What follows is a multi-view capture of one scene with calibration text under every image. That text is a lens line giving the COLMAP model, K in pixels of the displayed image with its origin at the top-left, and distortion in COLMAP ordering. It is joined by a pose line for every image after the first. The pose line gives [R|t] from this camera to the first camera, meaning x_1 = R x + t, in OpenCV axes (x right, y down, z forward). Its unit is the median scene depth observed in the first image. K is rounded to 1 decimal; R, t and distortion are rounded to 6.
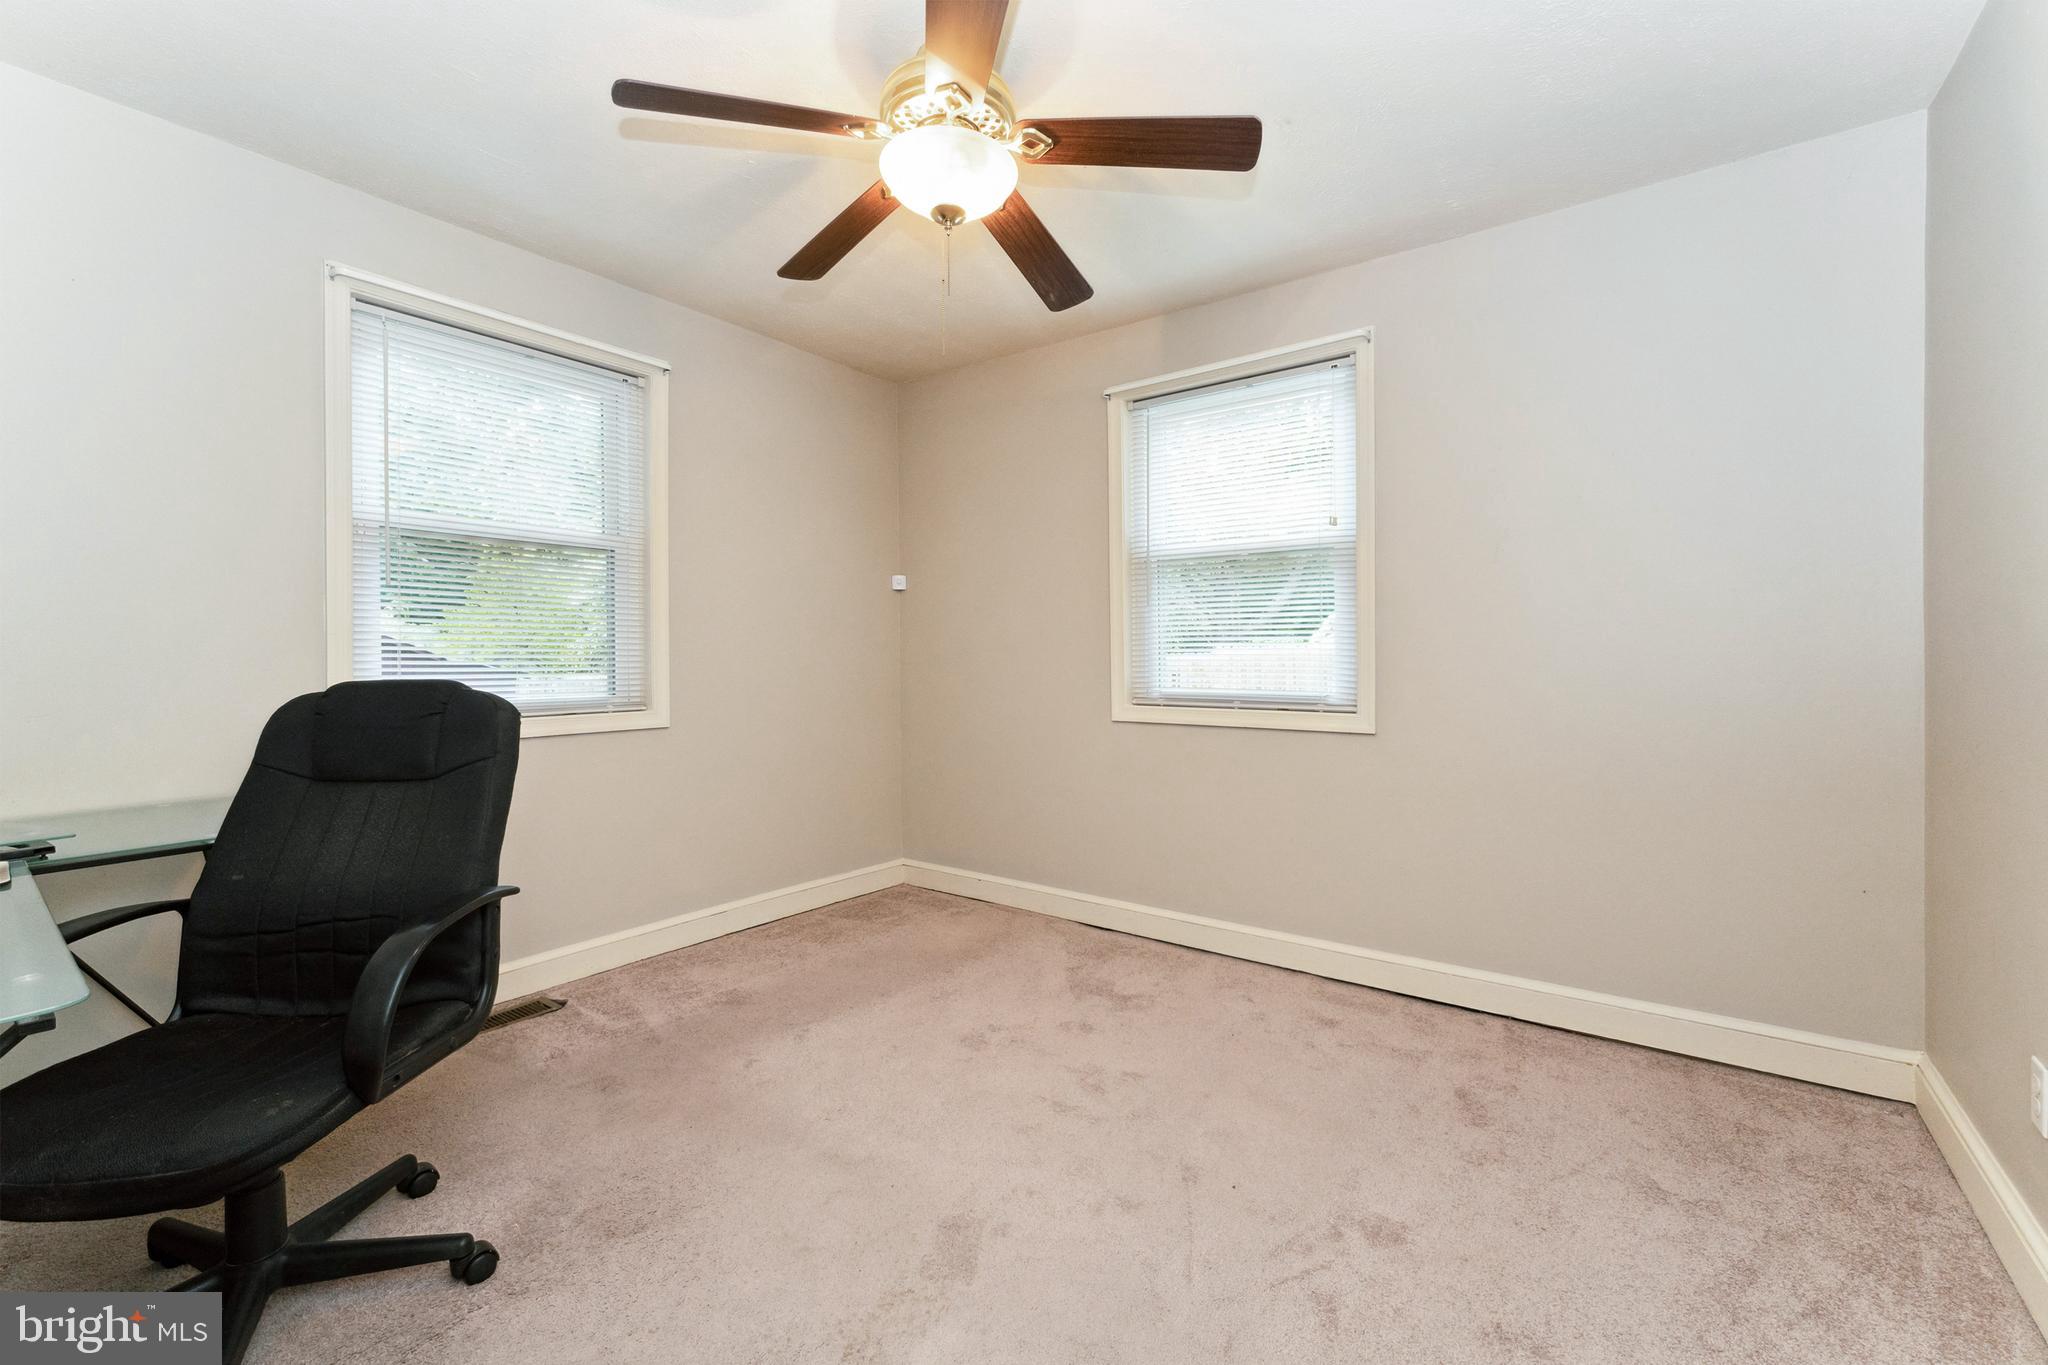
lens RADIAL K [[812.4, 0, 1030.6], [0, 812.4, 682.9], [0, 0, 1]] dist [-0.001191, -0.000123]
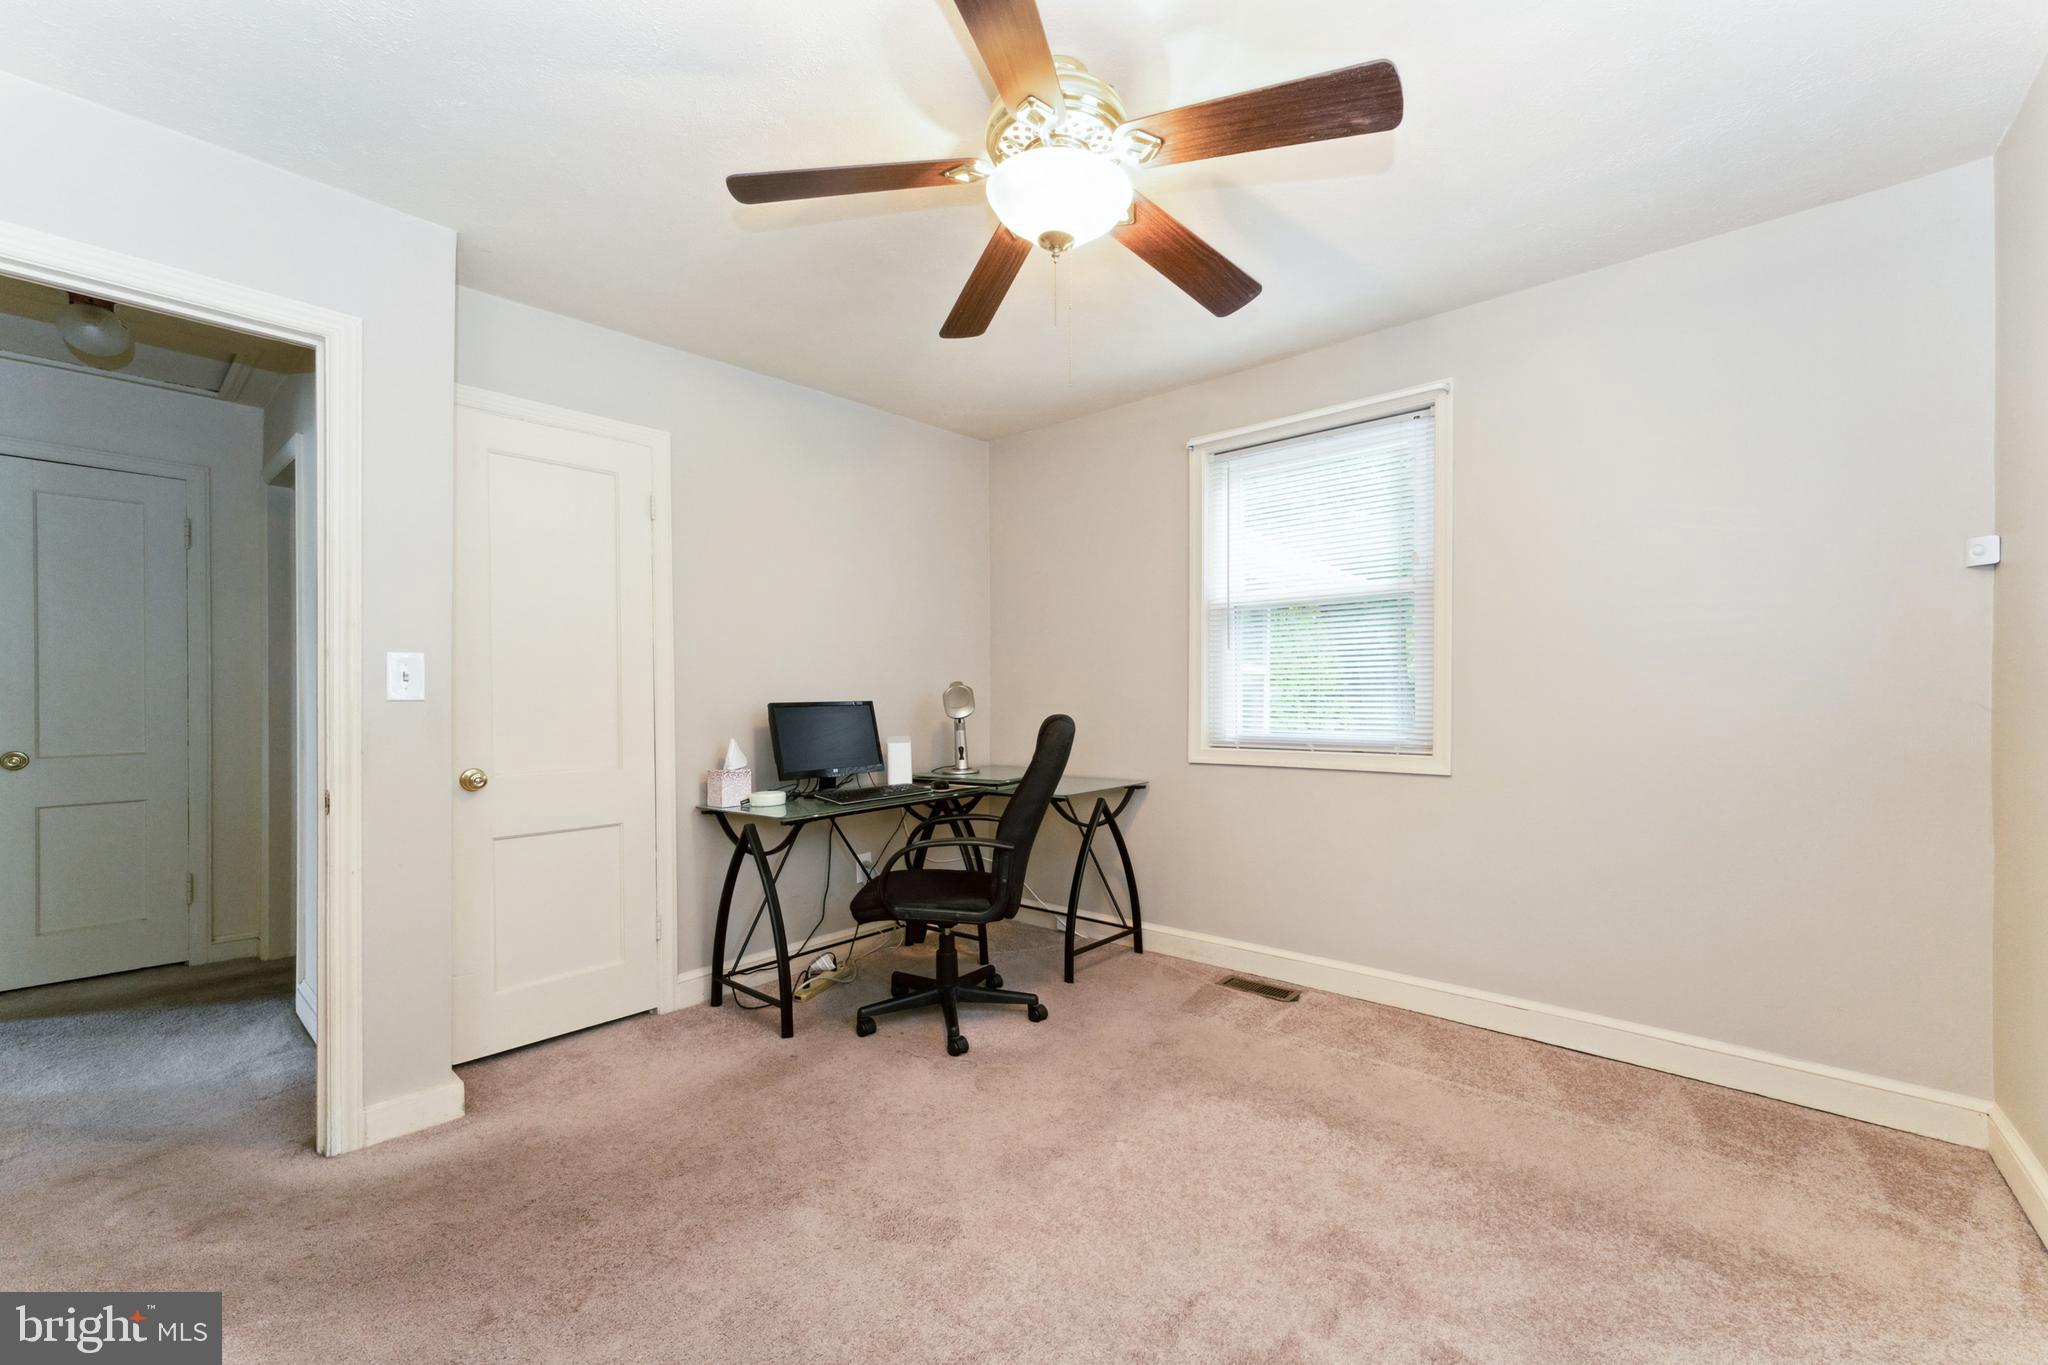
lens RADIAL K [[812.4, 0, 1030.6], [0, 812.4, 682.9], [0, 0, 1]] dist [-0.001191, -0.000123]
pose [[-0.038037, 0.005736, -0.999260, 0.510716], [-0.026283, 0.999632, 0.006739, -0.047370], [0.998931, 0.026520, -0.037872, 0.568221]]
